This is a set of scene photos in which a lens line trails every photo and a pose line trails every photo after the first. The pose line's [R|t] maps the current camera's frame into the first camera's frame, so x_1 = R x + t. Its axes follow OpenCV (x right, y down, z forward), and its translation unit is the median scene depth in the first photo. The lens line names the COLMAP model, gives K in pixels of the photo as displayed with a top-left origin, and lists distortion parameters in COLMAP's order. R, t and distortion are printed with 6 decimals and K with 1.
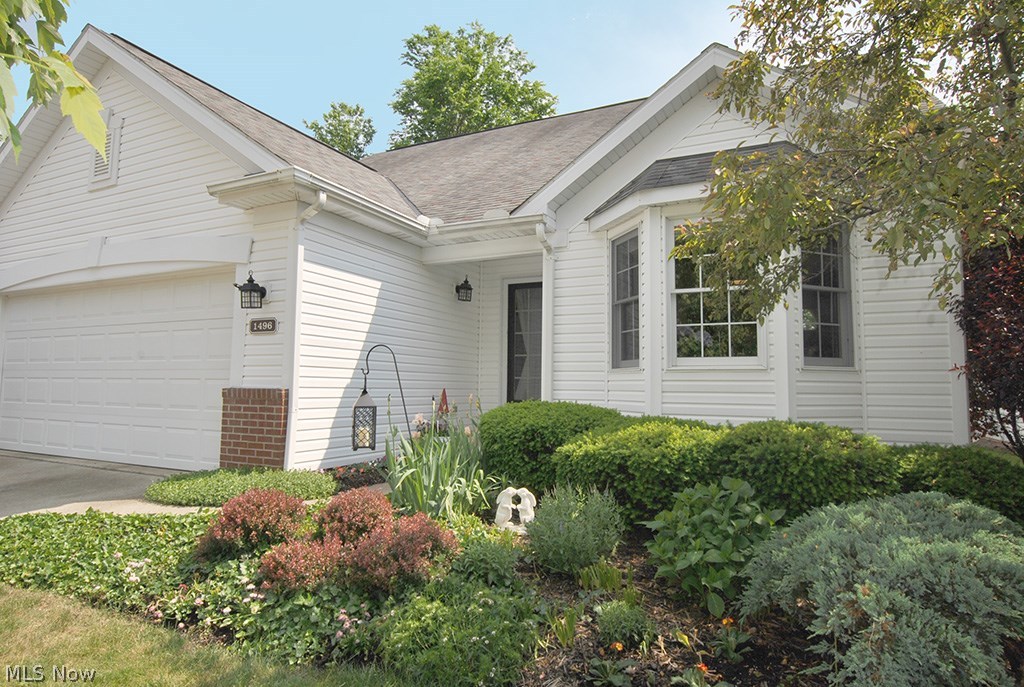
lens RADIAL K [[543.5, 0, 512.0], [0, 543.5, 343.5], [0, 0, 1]] dist [0.000137, -0.033398]
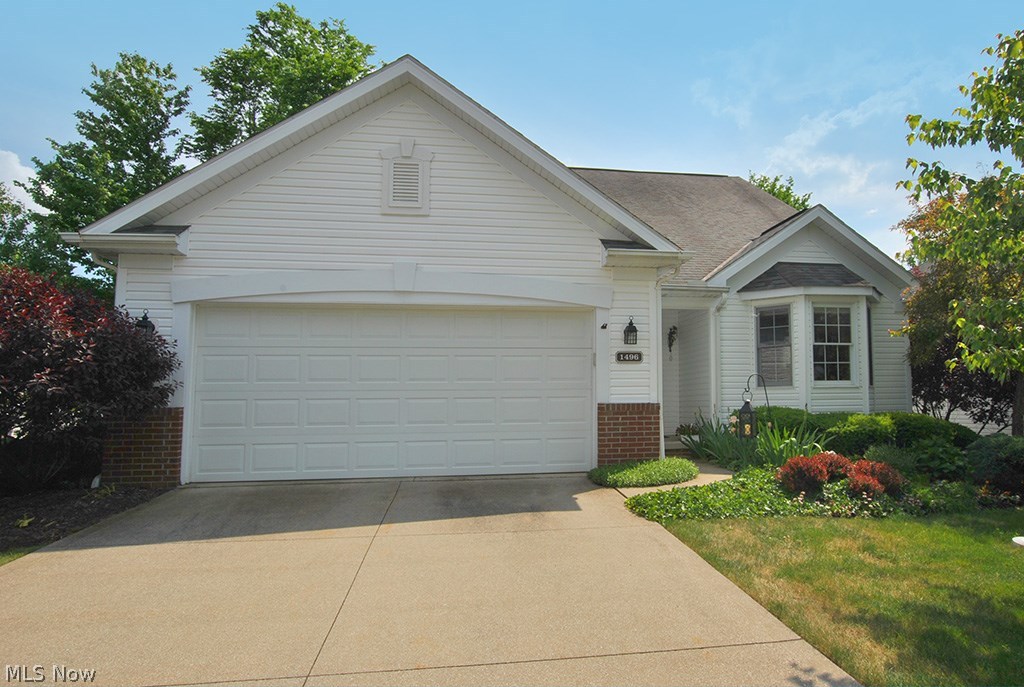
lens RADIAL K [[586.4, 0, 509.8], [0, 586.4, 328.4], [0, 0, 1]] dist [0.000125, 0.000130]
pose [[0.837006, 0.048861, 0.545008, -1.492309], [-0.025586, 0.998411, -0.050215, -0.022205], [-0.546595, 0.028086, 0.836926, -0.066692]]
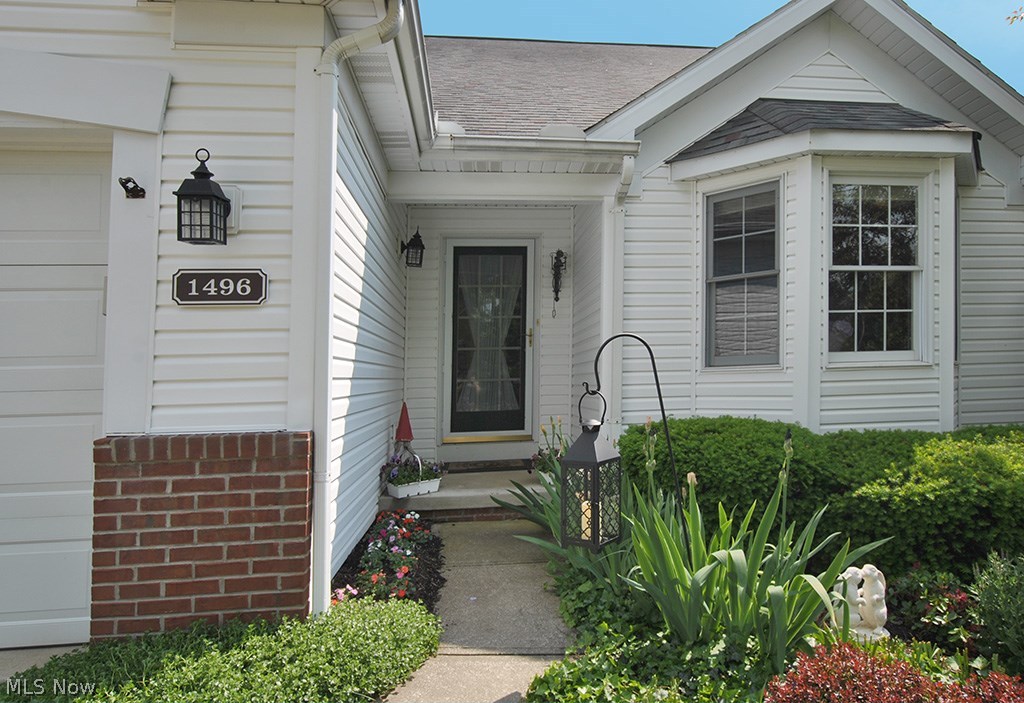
lens RADIAL K [[577.0, 0, 514.8], [0, 577.0, 354.3], [0, 0, 1]] dist [-0.007185, -0.001395]
pose [[0.857955, -0.011576, 0.513594, -0.485958], [-0.009744, 0.999200, 0.038798, 0.000518], [-0.513632, -0.038292, 0.857155, 0.484433]]
